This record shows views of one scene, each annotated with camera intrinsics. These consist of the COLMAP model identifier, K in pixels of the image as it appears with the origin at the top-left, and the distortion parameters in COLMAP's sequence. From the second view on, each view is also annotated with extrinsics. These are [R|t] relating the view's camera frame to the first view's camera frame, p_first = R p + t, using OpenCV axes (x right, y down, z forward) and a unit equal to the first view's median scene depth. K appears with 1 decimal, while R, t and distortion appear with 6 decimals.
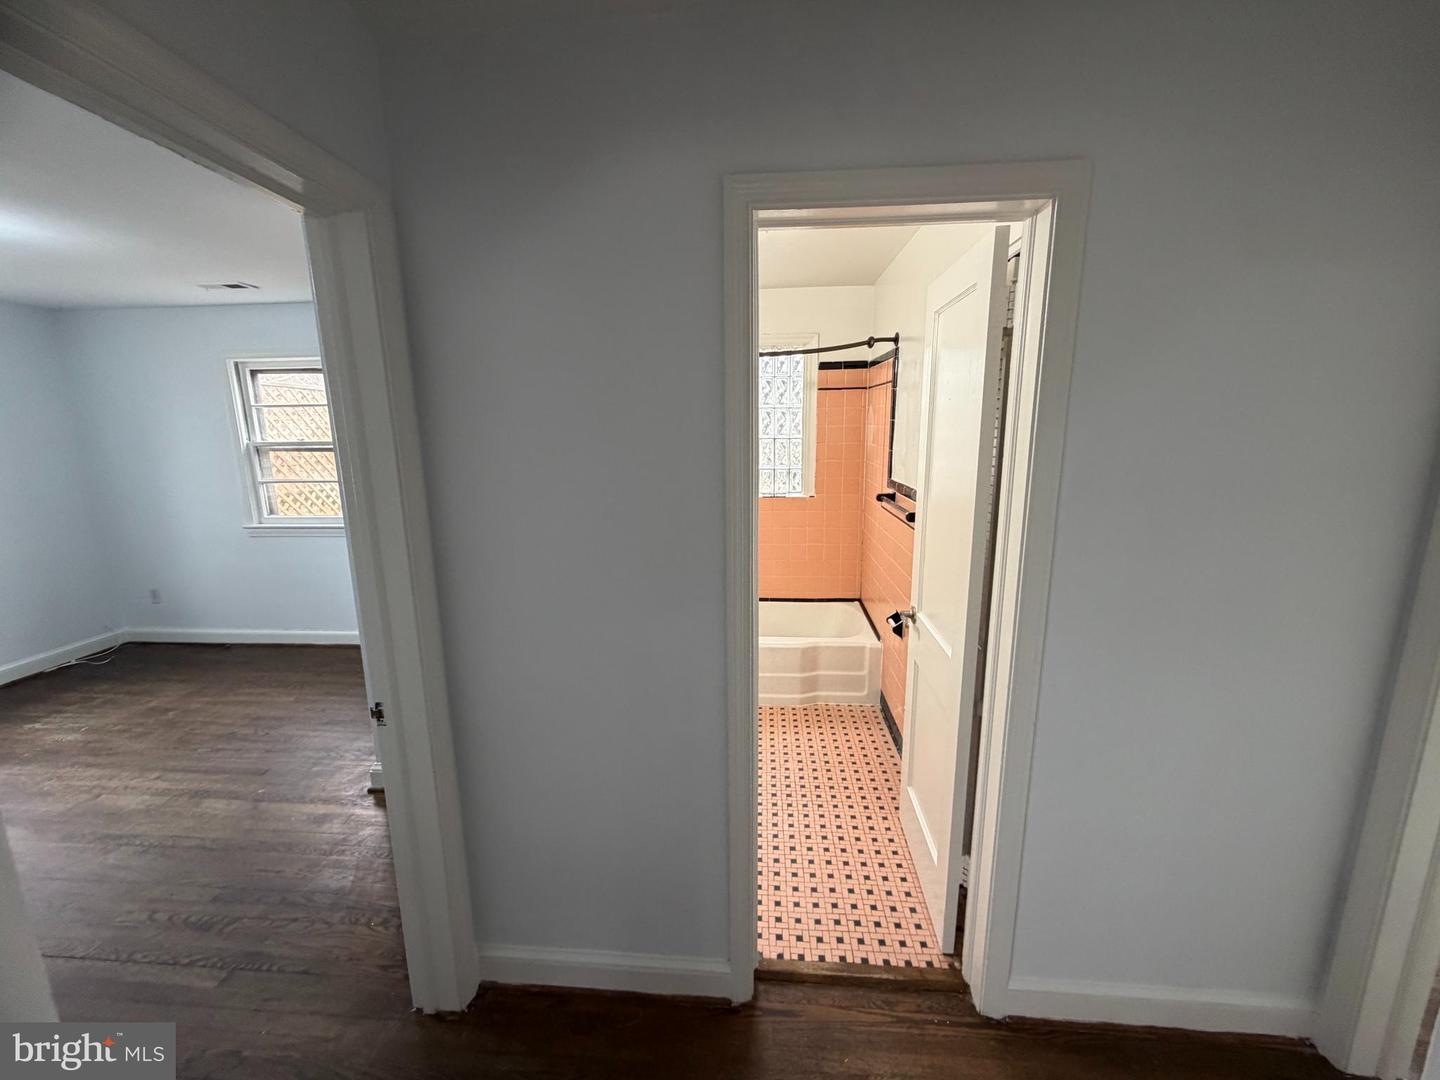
lens RADIAL K [[572.8, 0, 715.9], [0, 572.8, 536.2], [0, 0, 1]] dist [0.001495, -0.000322]
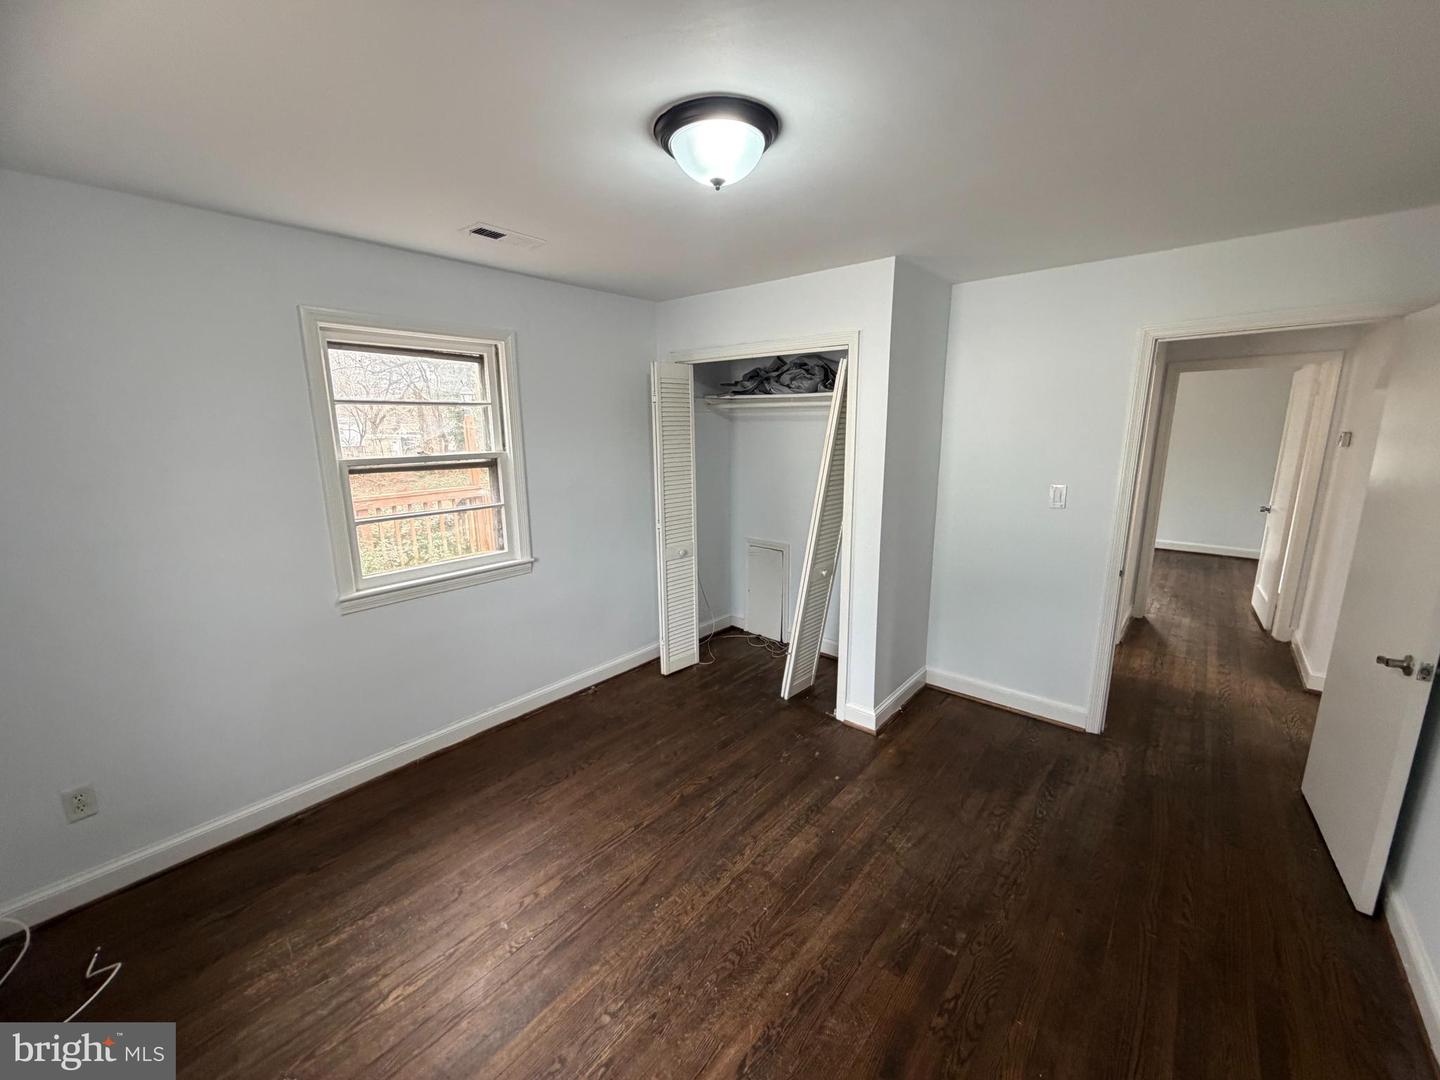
lens RADIAL K [[572.8, 0, 715.9], [0, 572.8, 536.2], [0, 0, 1]] dist [0.001495, -0.000322]
pose [[0.586164, -0.147765, 0.796604, -1.316978], [0.150888, 0.985936, 0.071858, -0.082429], [-0.796018, 0.078077, 0.600216, 0.391745]]
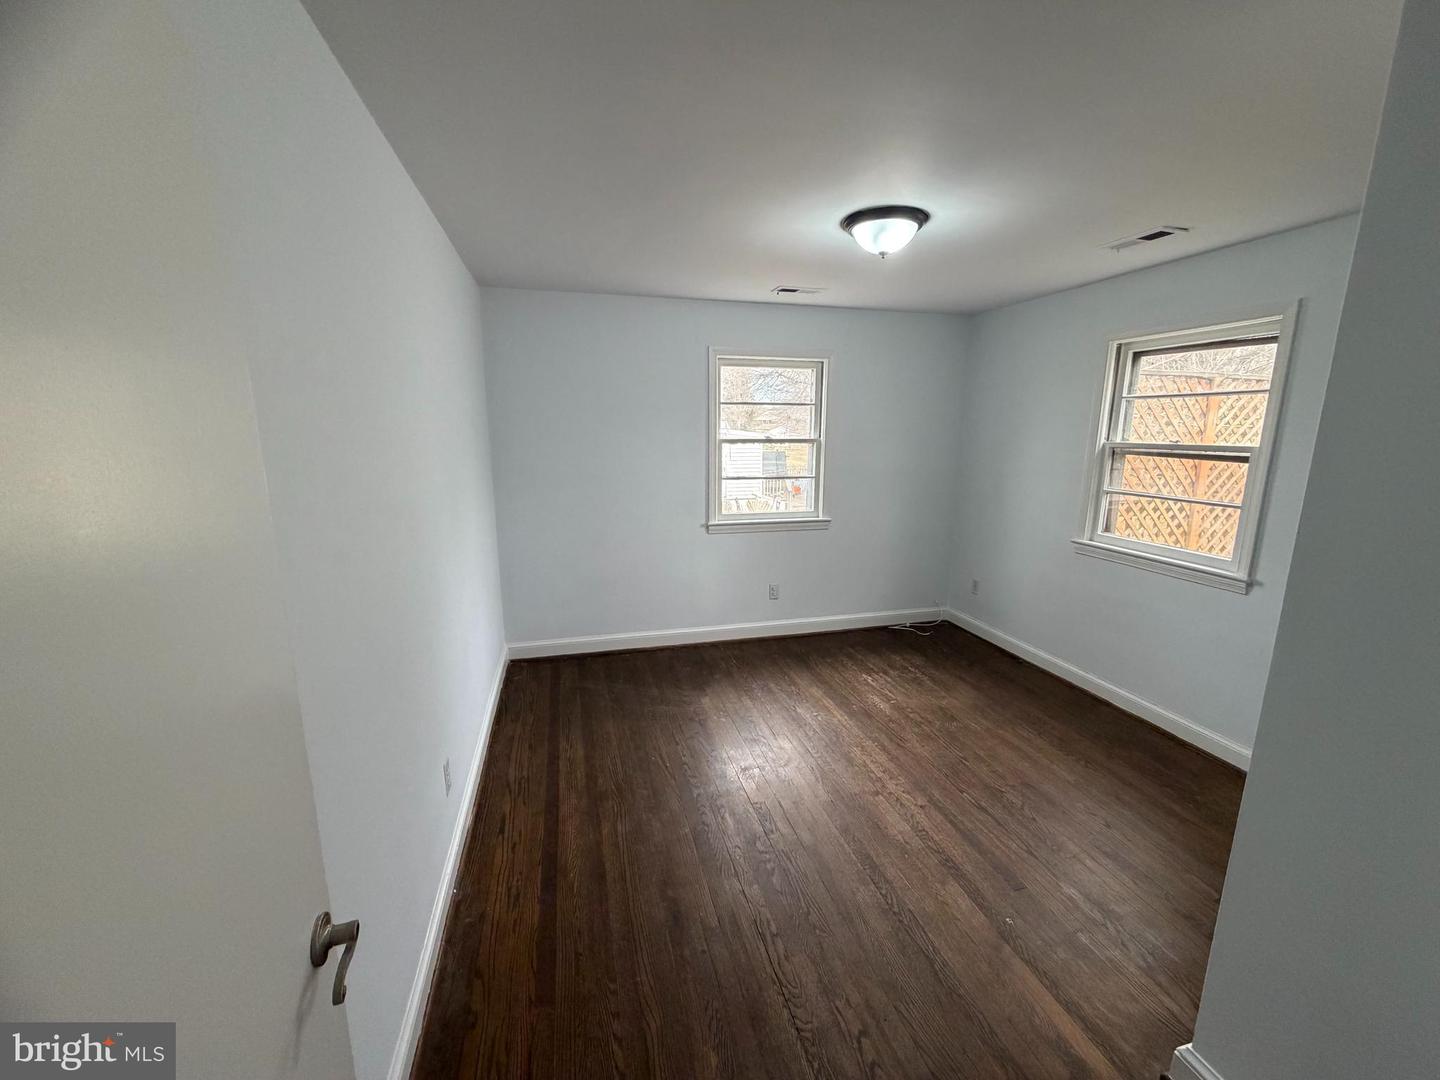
lens RADIAL K [[572.8, 0, 715.9], [0, 572.8, 536.2], [0, 0, 1]] dist [0.001495, -0.000322]
pose [[0.325775, 0.196781, -0.924742, -0.257211], [-0.187024, 0.972185, 0.140990, -0.053547], [0.926765, 0.127018, 0.353516, 0.253308]]
